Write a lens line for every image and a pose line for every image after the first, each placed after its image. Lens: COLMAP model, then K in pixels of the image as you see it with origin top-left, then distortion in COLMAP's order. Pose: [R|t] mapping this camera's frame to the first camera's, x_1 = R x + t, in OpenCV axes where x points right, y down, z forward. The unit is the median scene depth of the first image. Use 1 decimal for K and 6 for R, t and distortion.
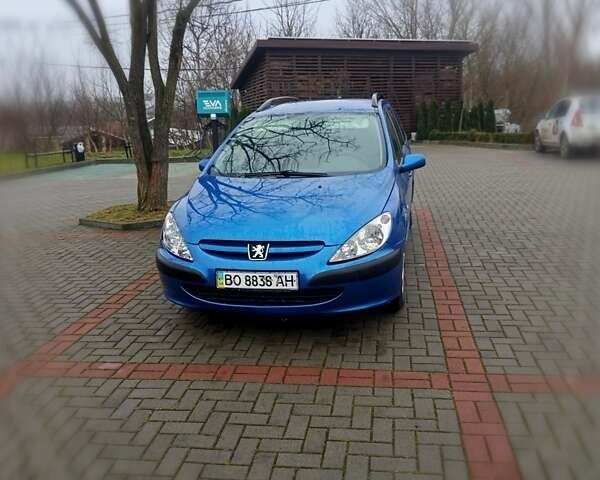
lens RADIAL K [[561.1, 0, 299.2], [0, 561.1, 250.5], [0, 0, 1]] dist [0.089696, -0.194639]
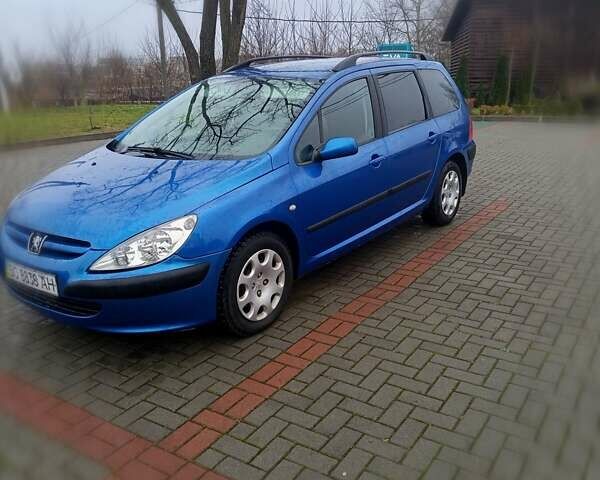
lens RADIAL K [[561.1, 0, 299.2], [0, 561.1, 250.5], [0, 0, 1]] dist [0.089696, -0.194639]
pose [[0.911175, 0.140778, -0.387223, 0.618397], [-0.110715, 0.988909, 0.099002, -0.116008], [0.396865, -0.047336, 0.916655, 0.364114]]
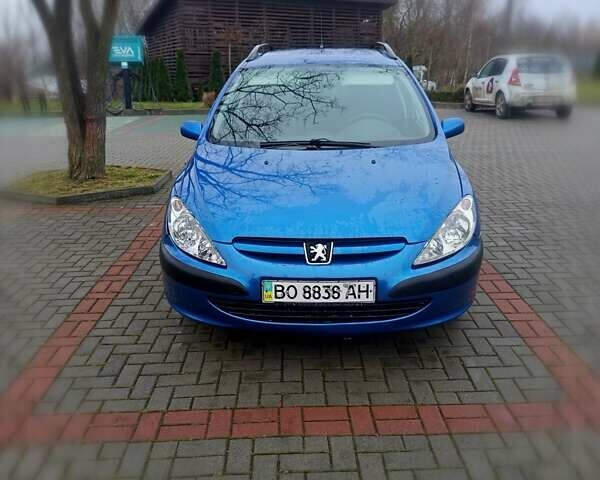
lens RADIAL K [[561.1, 0, 299.2], [0, 561.1, 250.5], [0, 0, 1]] dist [0.089696, -0.194639]
pose [[0.985296, -0.028490, 0.168462, -0.221790], [0.015417, 0.996802, 0.078409, -0.059491], [-0.170157, -0.074659, 0.982585, 0.265949]]
